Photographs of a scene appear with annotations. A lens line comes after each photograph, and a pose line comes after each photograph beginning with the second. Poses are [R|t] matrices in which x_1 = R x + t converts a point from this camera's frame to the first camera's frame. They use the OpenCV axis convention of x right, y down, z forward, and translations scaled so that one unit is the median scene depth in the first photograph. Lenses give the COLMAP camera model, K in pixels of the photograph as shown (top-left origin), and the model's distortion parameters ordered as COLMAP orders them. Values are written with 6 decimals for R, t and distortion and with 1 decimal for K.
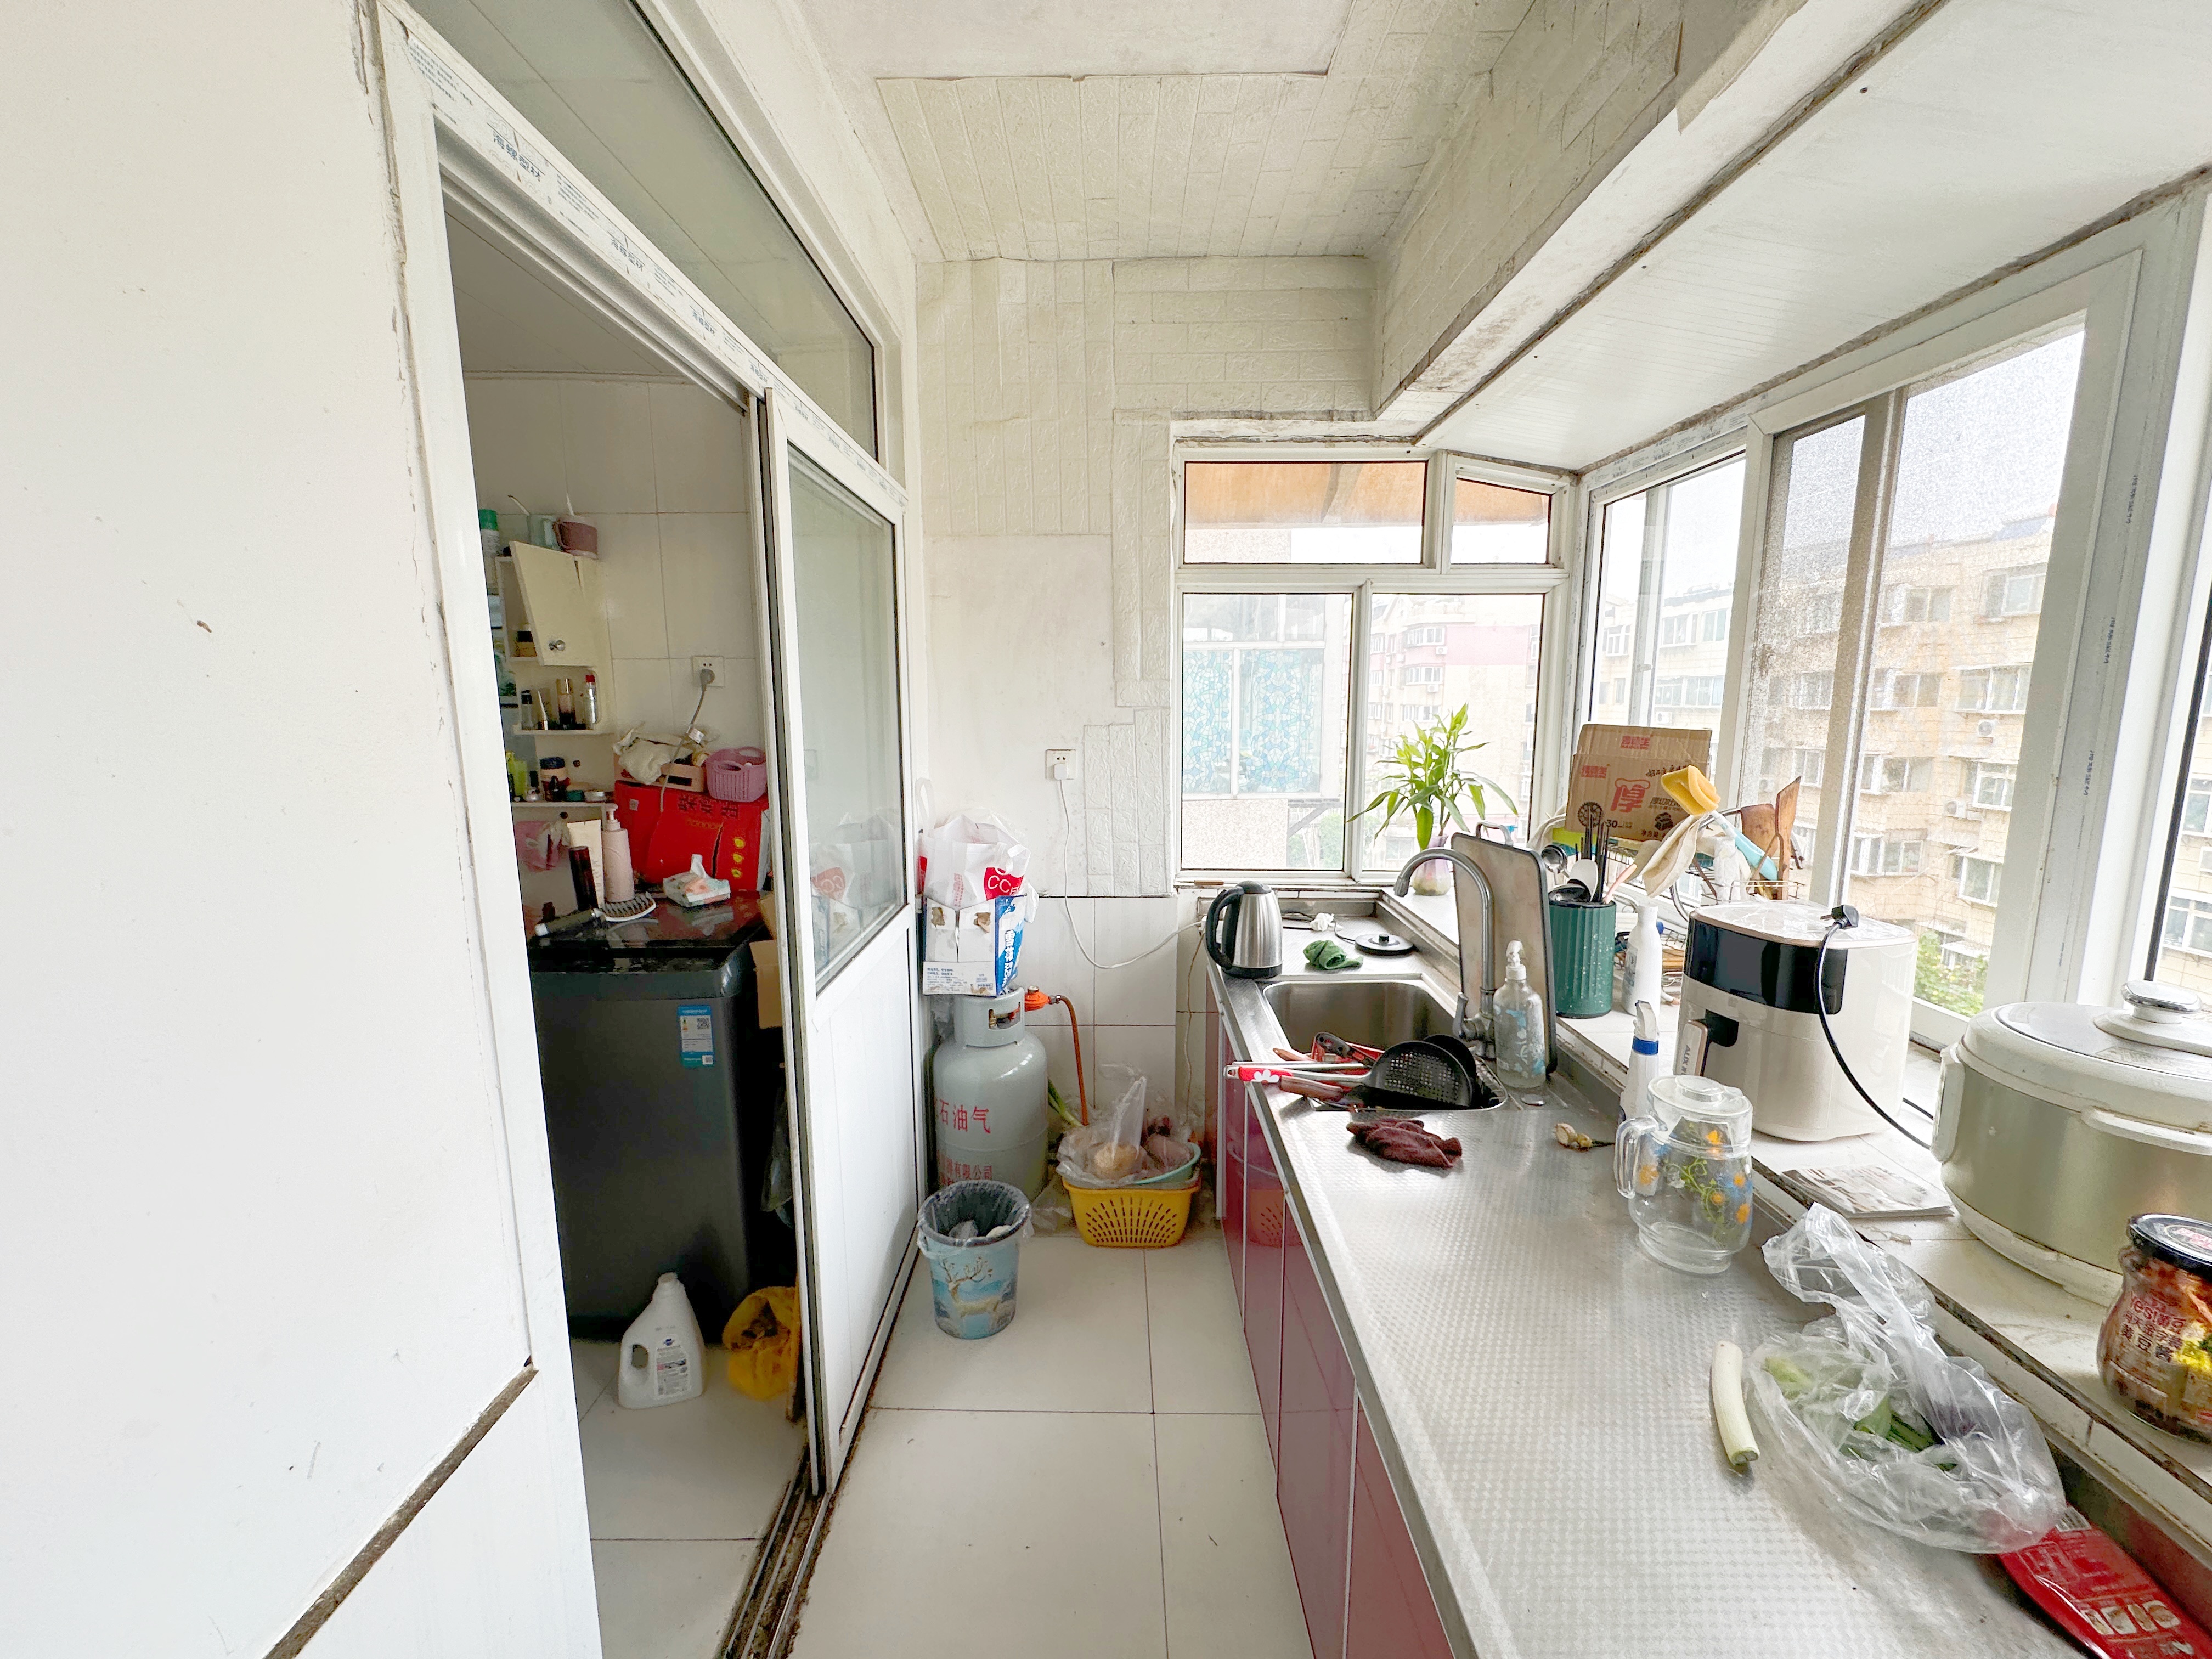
lens RADIAL K [[876.1, 0, 1102.2], [0, 876.1, 832.7], [0, 0, 1]] dist [0.001321, -0.000636]
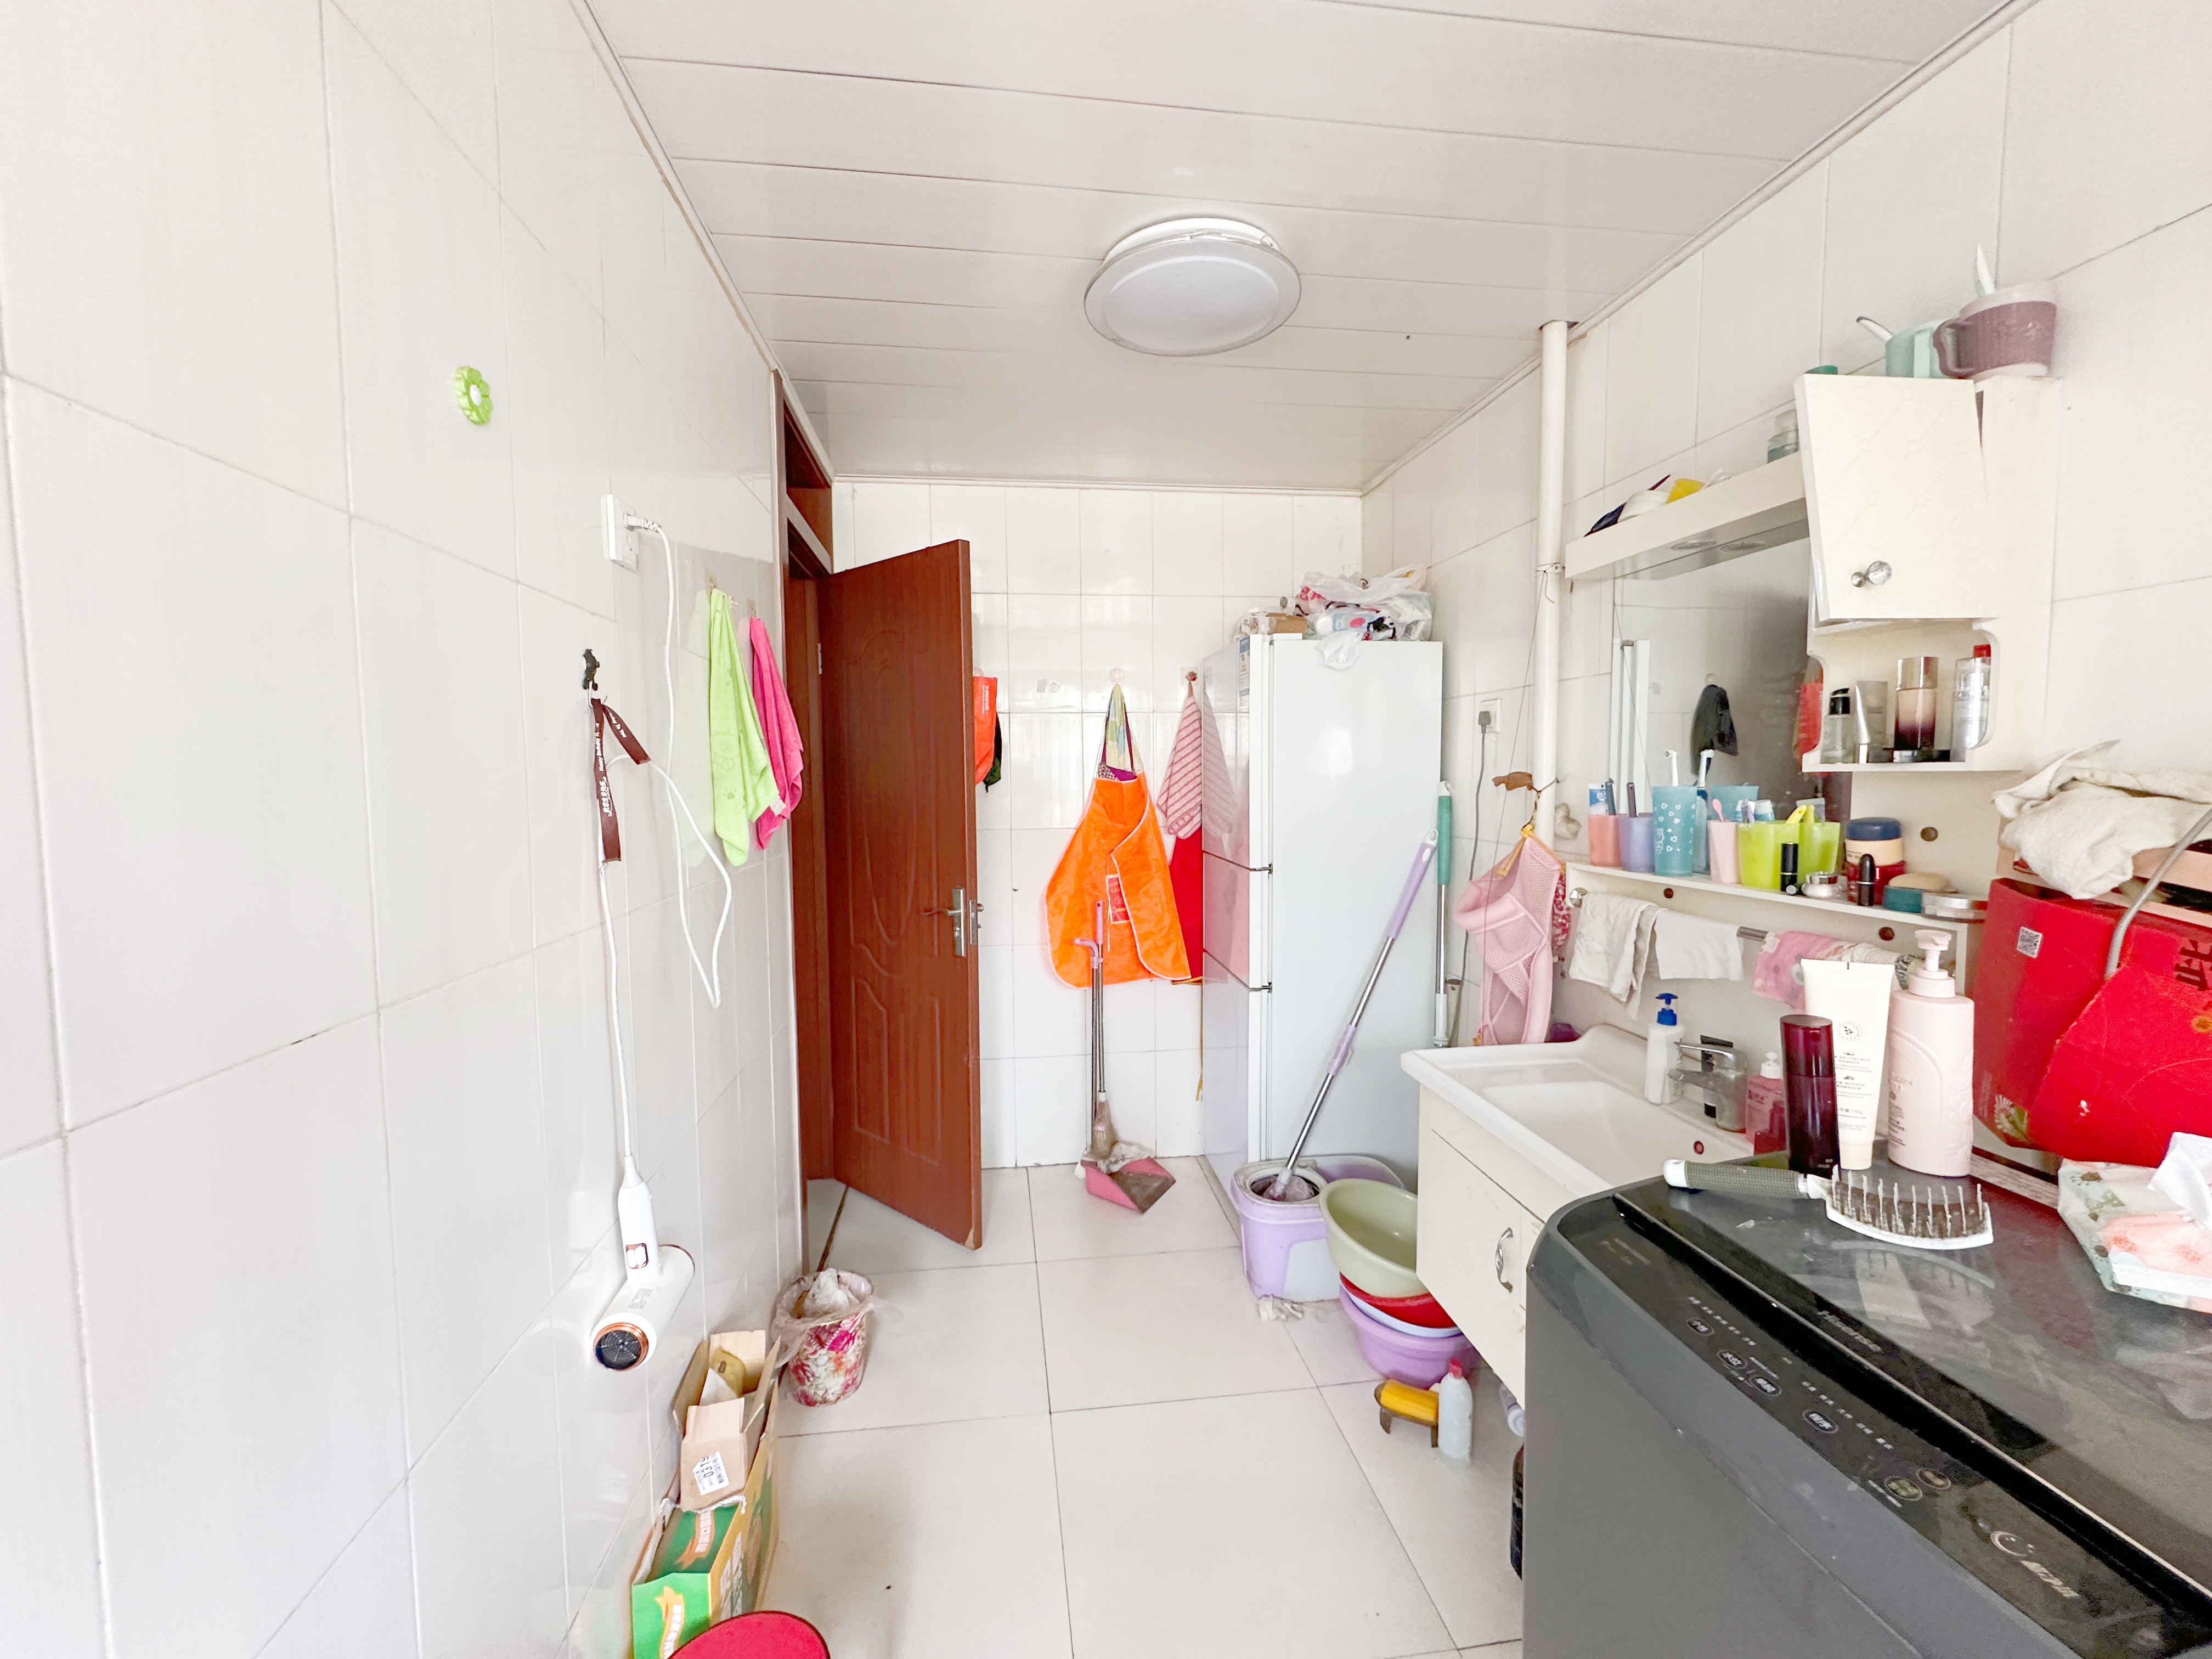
lens RADIAL K [[876.1, 0, 1096.5], [0, 876.1, 832.6], [0, 0, 1]] dist [0.001321, -0.000636]
pose [[0.130854, 0.066996, -0.989135, -0.191118], [-0.139445, 0.989039, 0.048542, -0.041055], [0.981546, 0.131578, 0.138762, 0.506758]]
